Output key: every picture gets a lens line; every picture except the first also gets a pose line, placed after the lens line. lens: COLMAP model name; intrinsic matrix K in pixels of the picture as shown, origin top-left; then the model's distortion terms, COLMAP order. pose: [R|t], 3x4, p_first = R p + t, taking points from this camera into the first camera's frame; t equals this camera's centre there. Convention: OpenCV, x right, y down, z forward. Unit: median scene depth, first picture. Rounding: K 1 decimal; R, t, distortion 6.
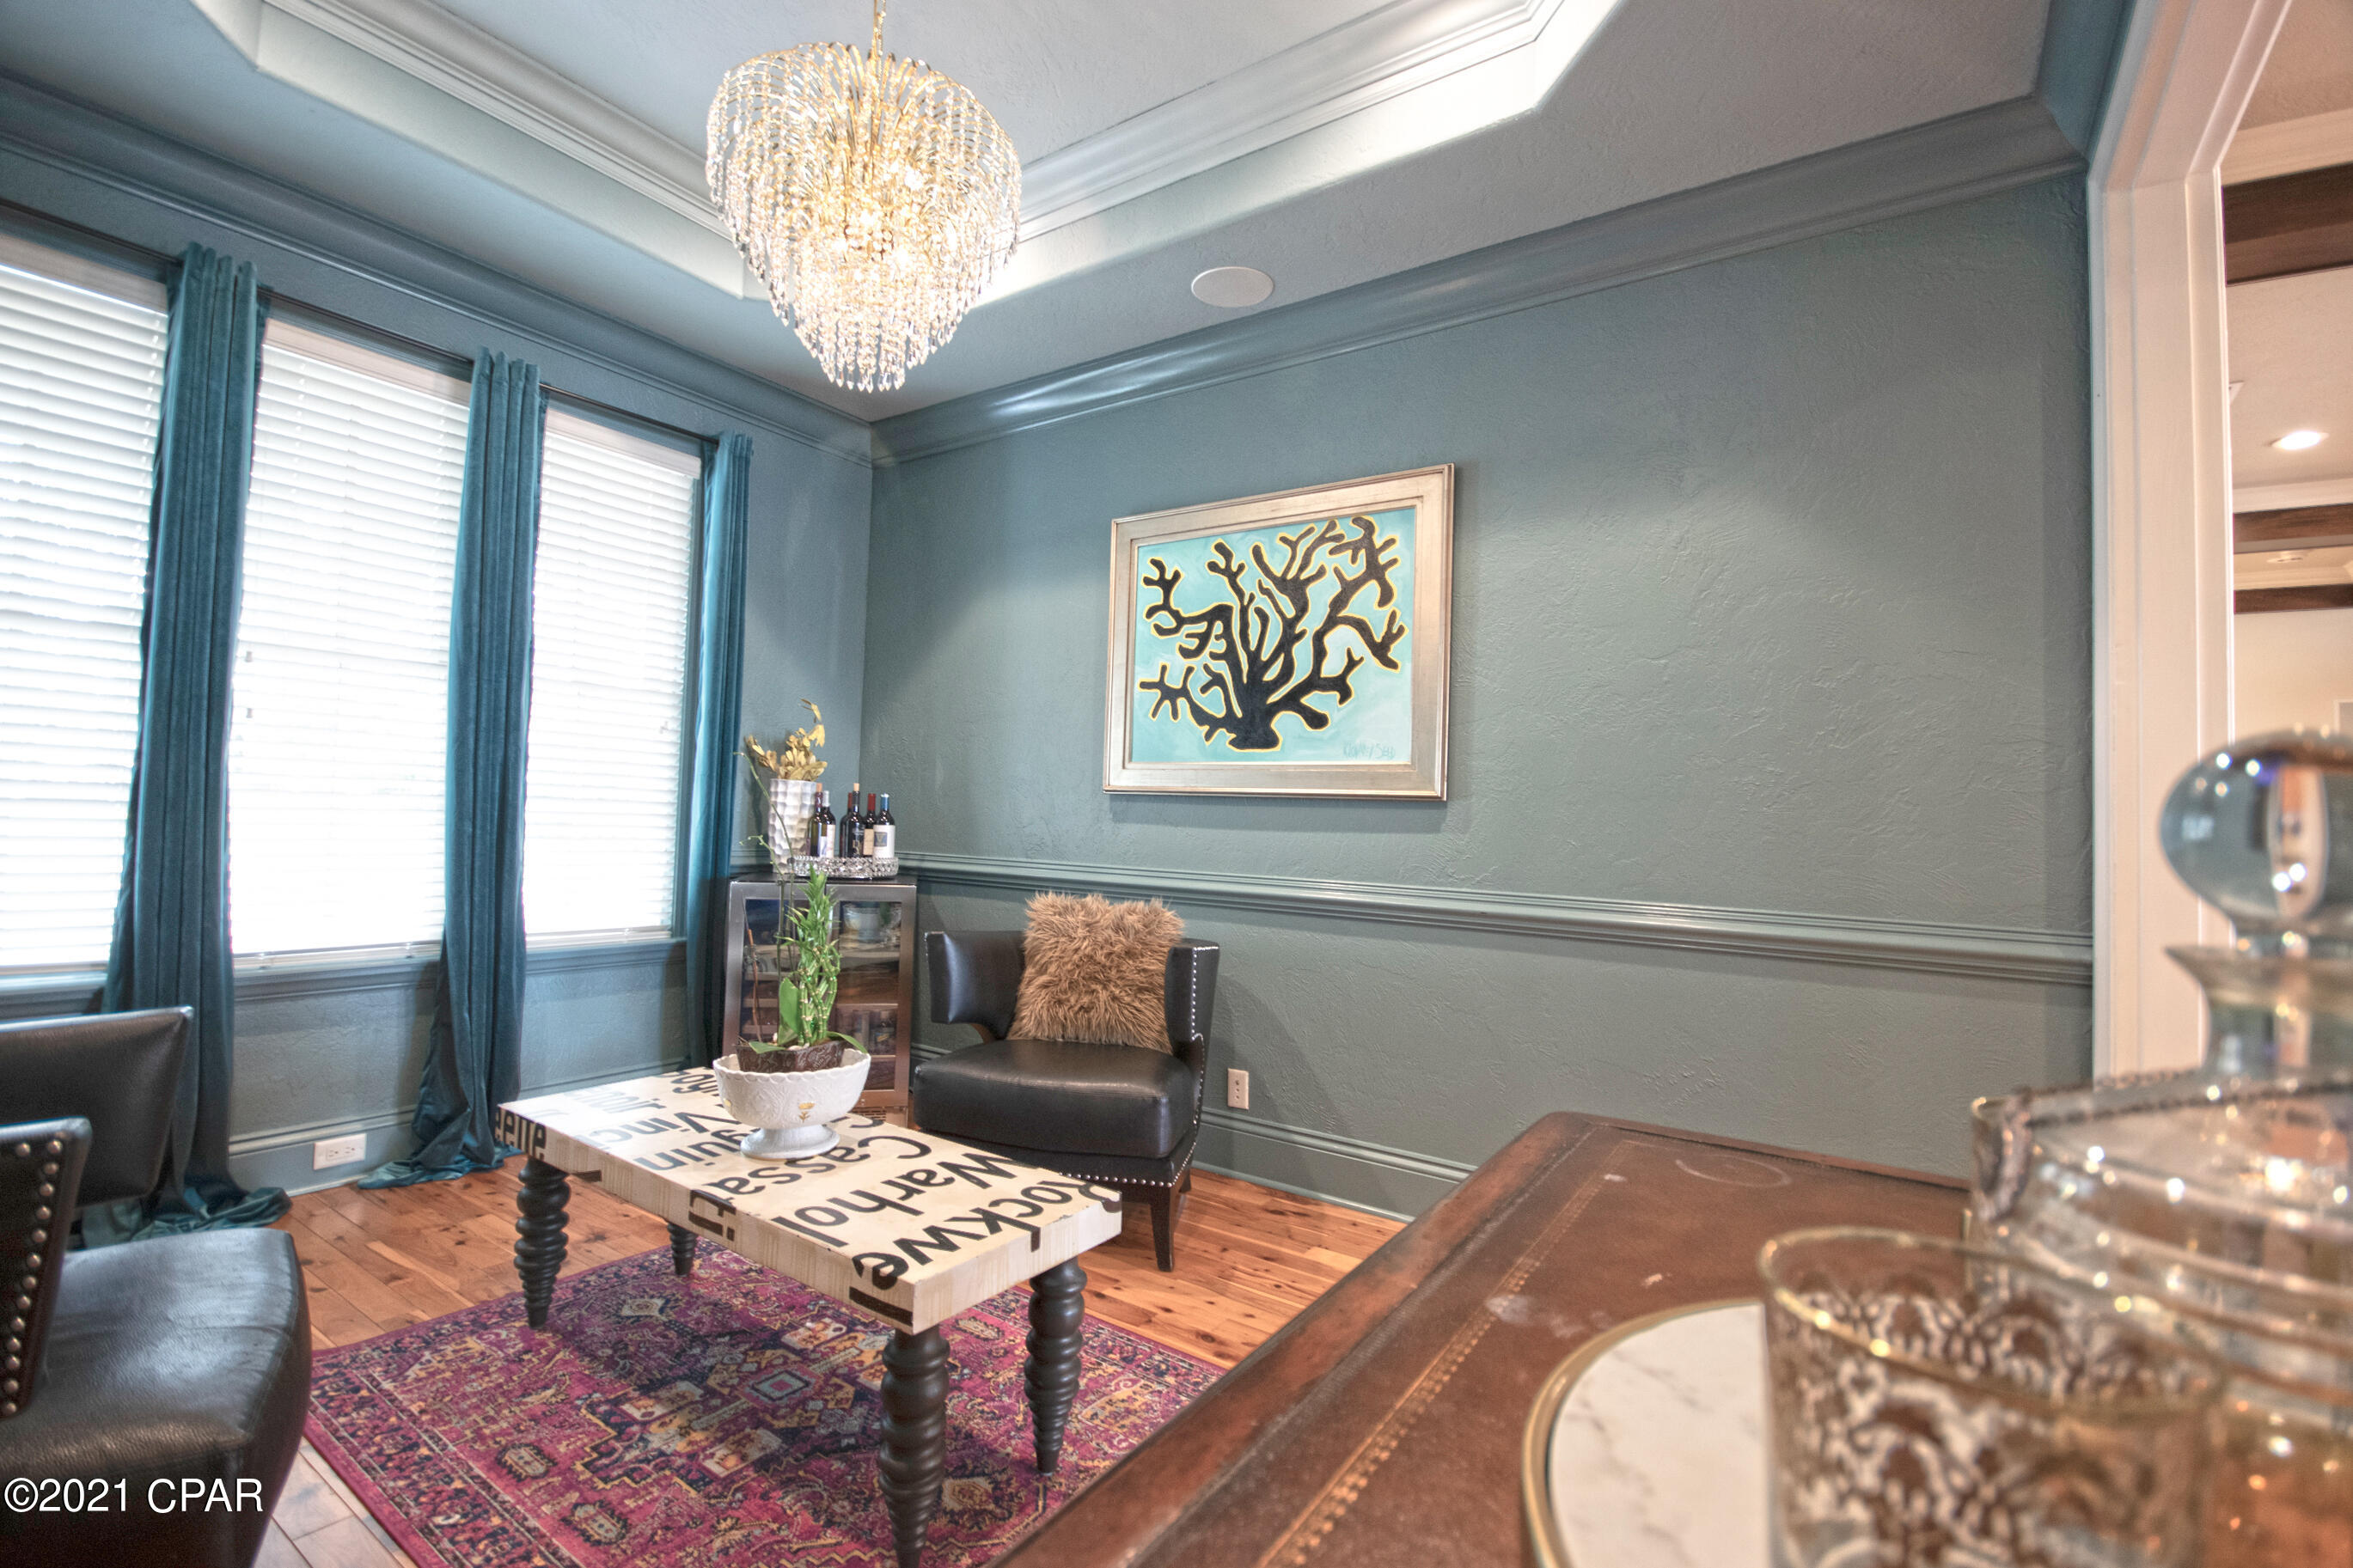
lens RADIAL K [[1035.1, 0, 1169.7], [0, 1035.1, 779.8], [0, 0, 1]] dist [-0.002116, 0.007301]
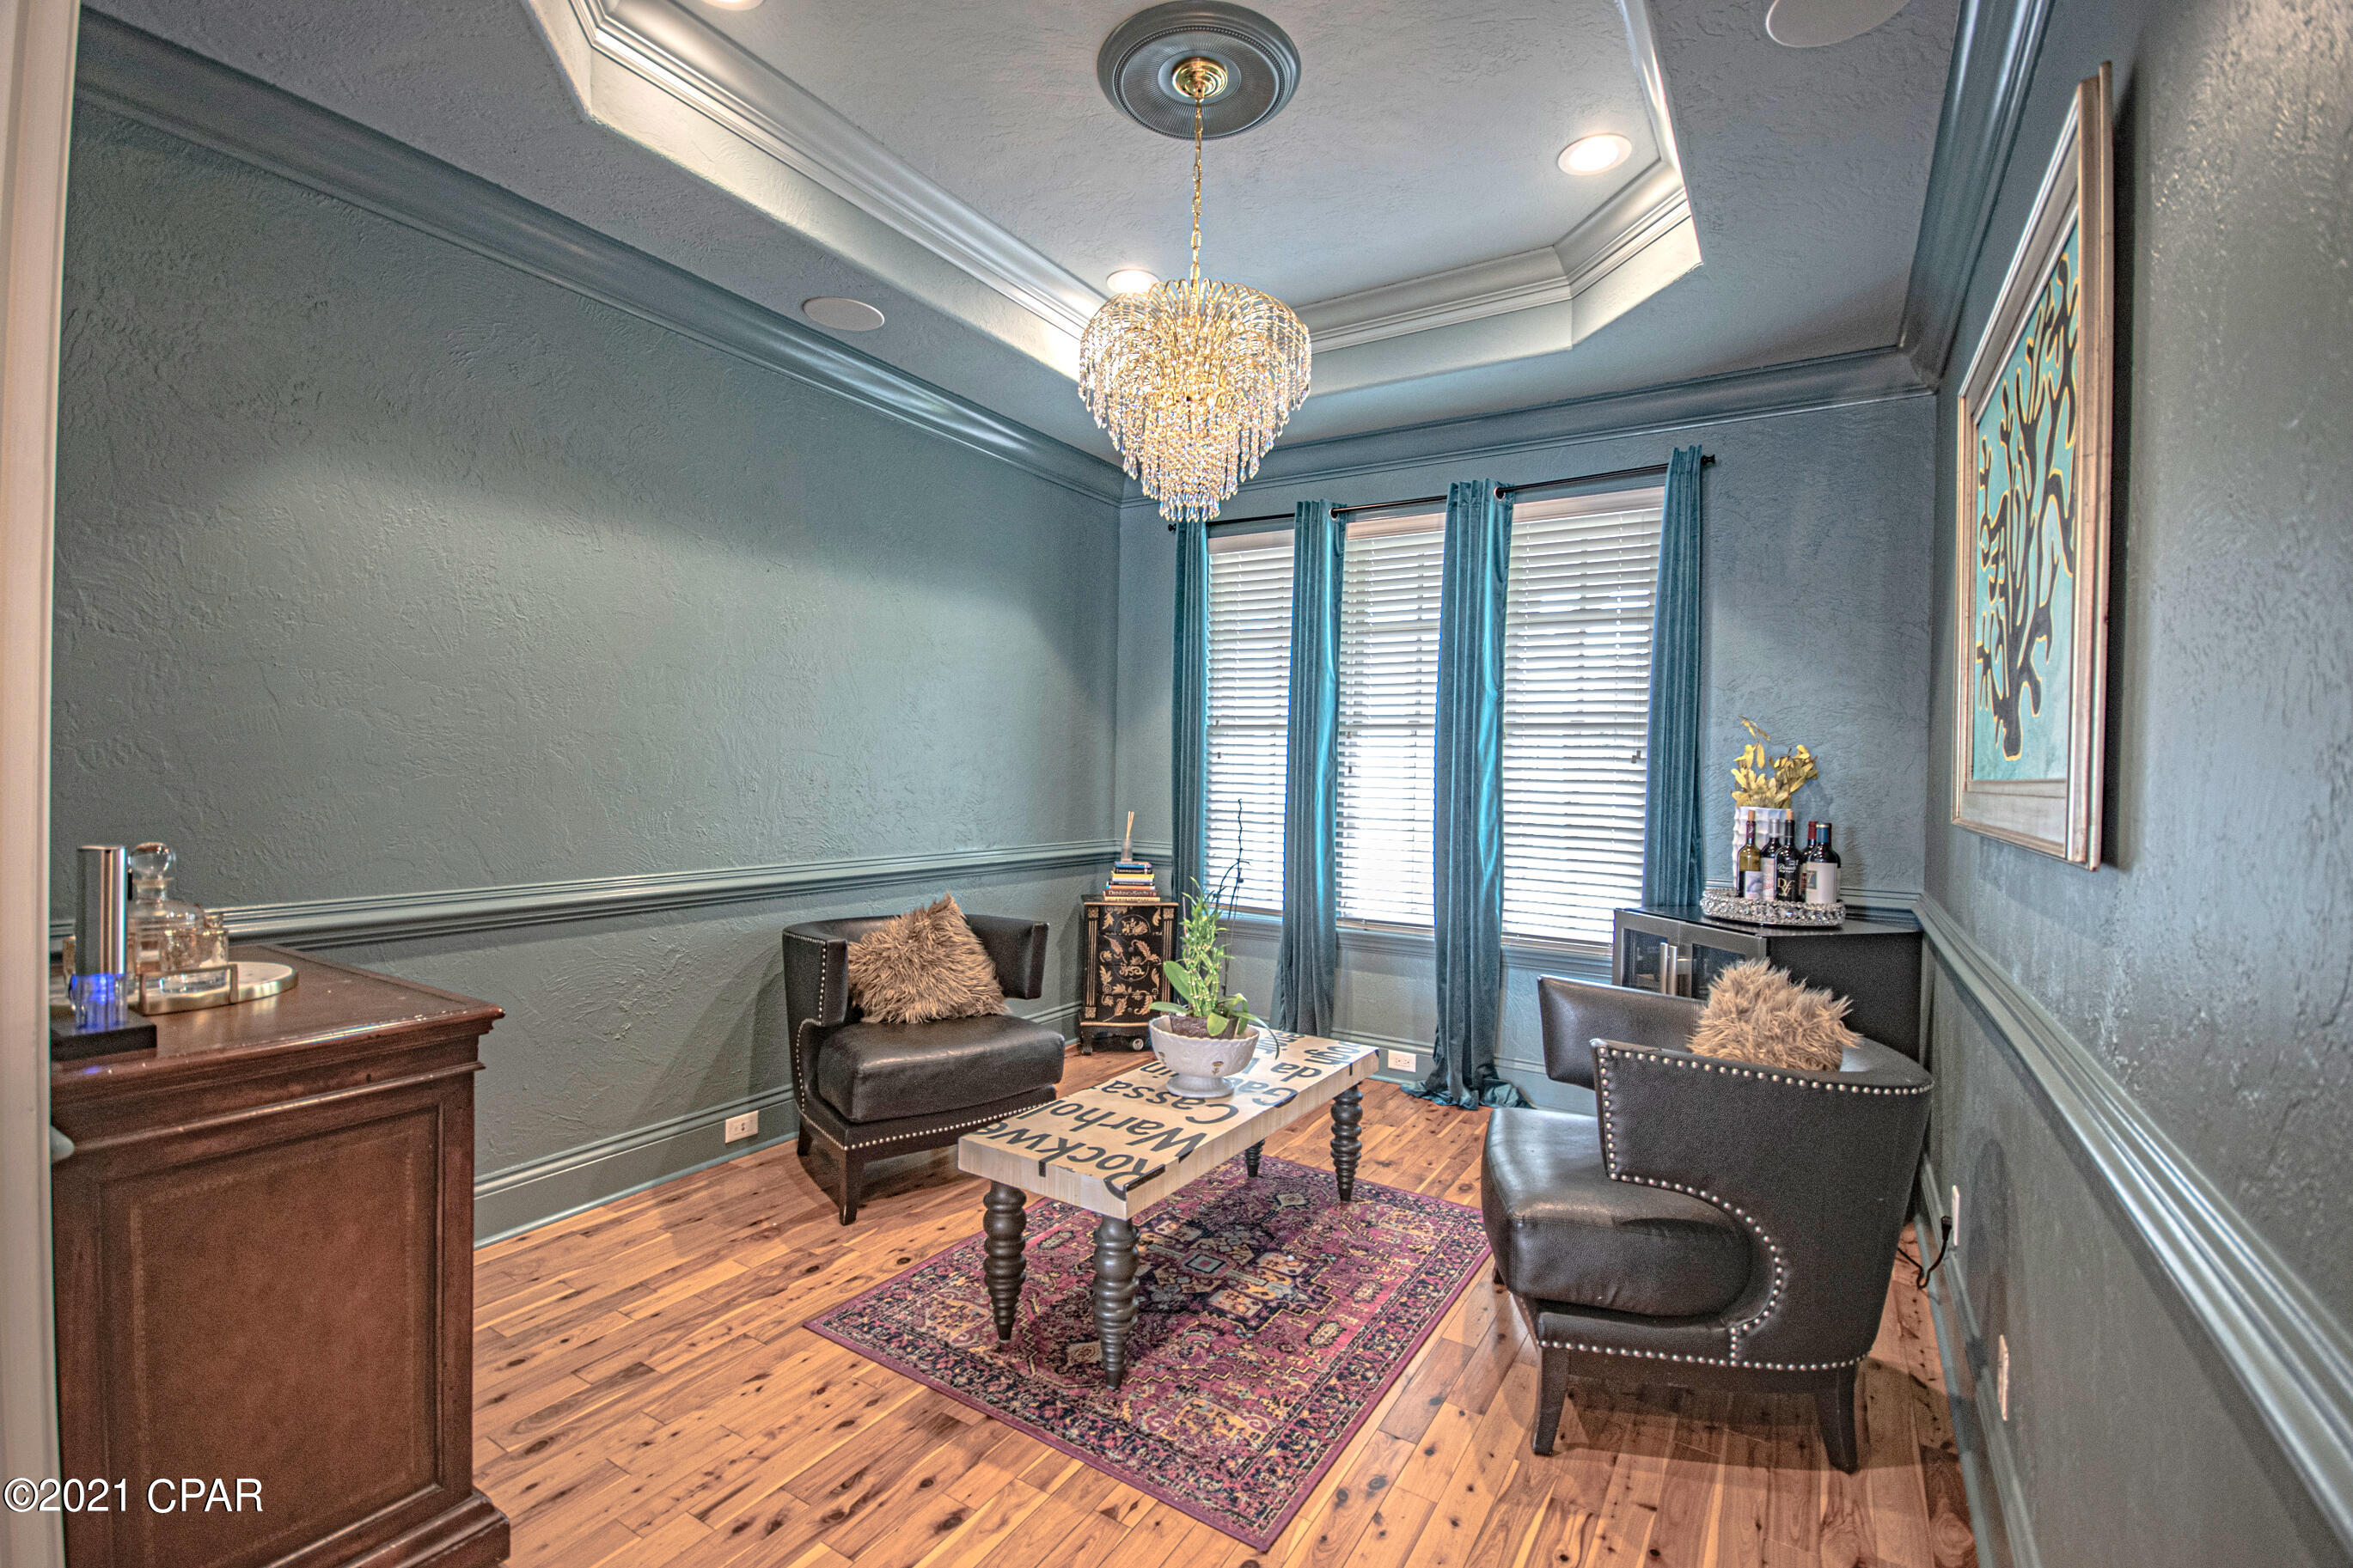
lens RADIAL K [[1035.1, 0, 1169.7], [0, 1035.1, 779.8], [0, 0, 1]] dist [-0.002116, 0.007301]
pose [[0.039705, -0.027068, -0.998845, 1.078581], [0.019715, 0.999460, -0.026301, -0.020864], [0.999017, -0.018648, 0.040217, 0.975336]]
